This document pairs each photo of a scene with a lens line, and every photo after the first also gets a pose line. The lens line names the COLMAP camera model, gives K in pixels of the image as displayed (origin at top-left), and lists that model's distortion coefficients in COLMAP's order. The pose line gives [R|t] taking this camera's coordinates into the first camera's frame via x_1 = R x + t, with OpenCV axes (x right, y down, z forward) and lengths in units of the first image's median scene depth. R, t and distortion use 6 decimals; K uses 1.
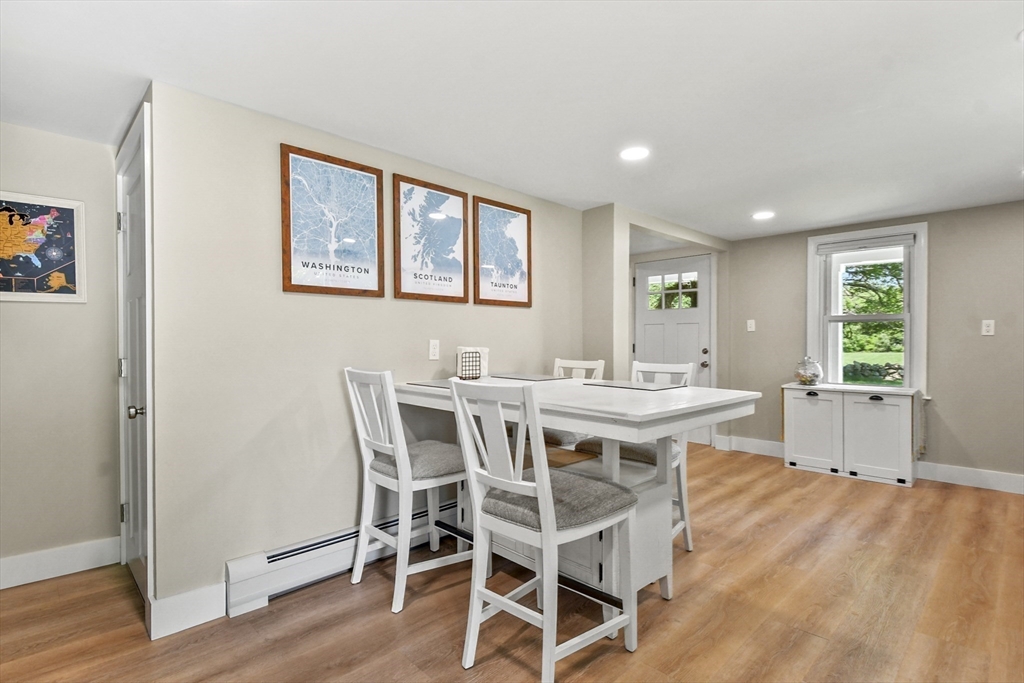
lens RADIAL K [[492.1, 0, 512.8], [0, 492.1, 339.9], [0, 0, 1]] dist [-0.004611, -0.001729]
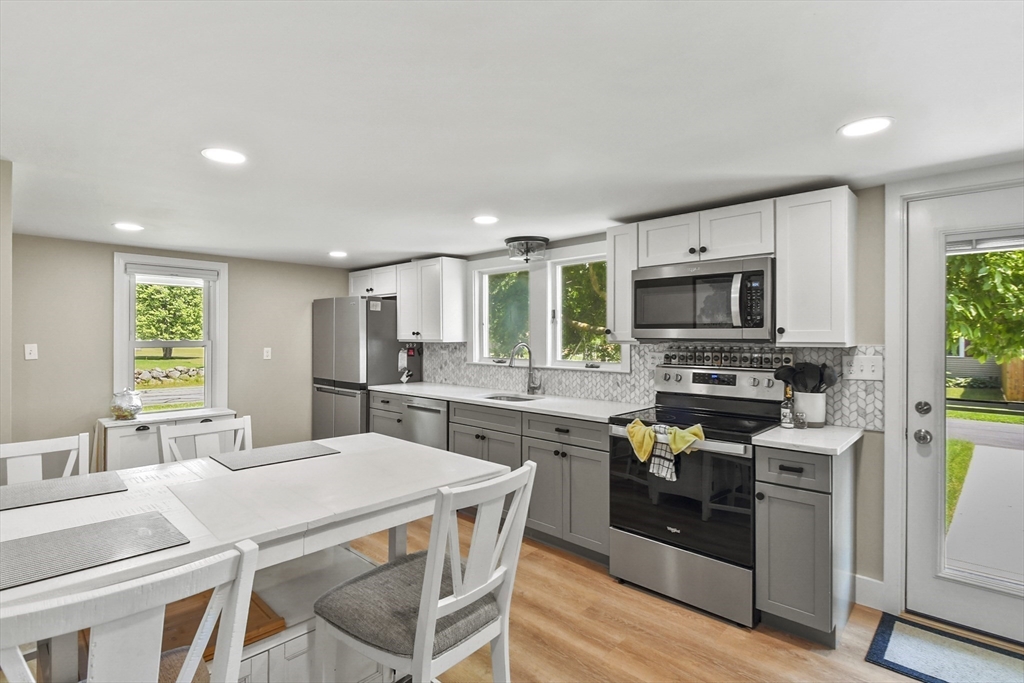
lens RADIAL K [[492.1, 0, 495.3], [0, 492.1, 332.6], [0, 0, 1]] dist [-0.004611, -0.001729]
pose [[-0.015292, 0.013653, 0.999790, -0.446993], [0.003610, 0.999901, -0.013600, -0.075271], [-0.999877, 0.003402, -0.015340, 0.498660]]
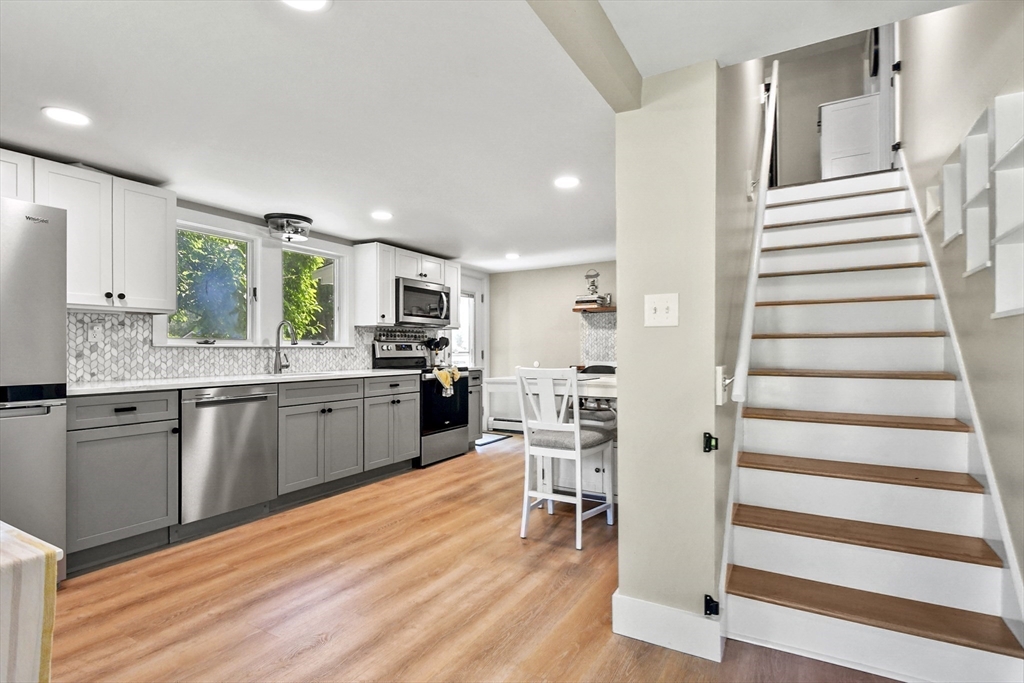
lens RADIAL K [[492.1, 0, 509.5], [0, 492.1, 352.1], [0, 0, 1]] dist [-0.004611, -0.001729]
pose [[-0.965558, 0.008976, -0.260033, 0.569452], [0.006726, 0.999932, 0.009543, 0.003642], [0.260101, 0.007466, -0.965553, 1.738077]]
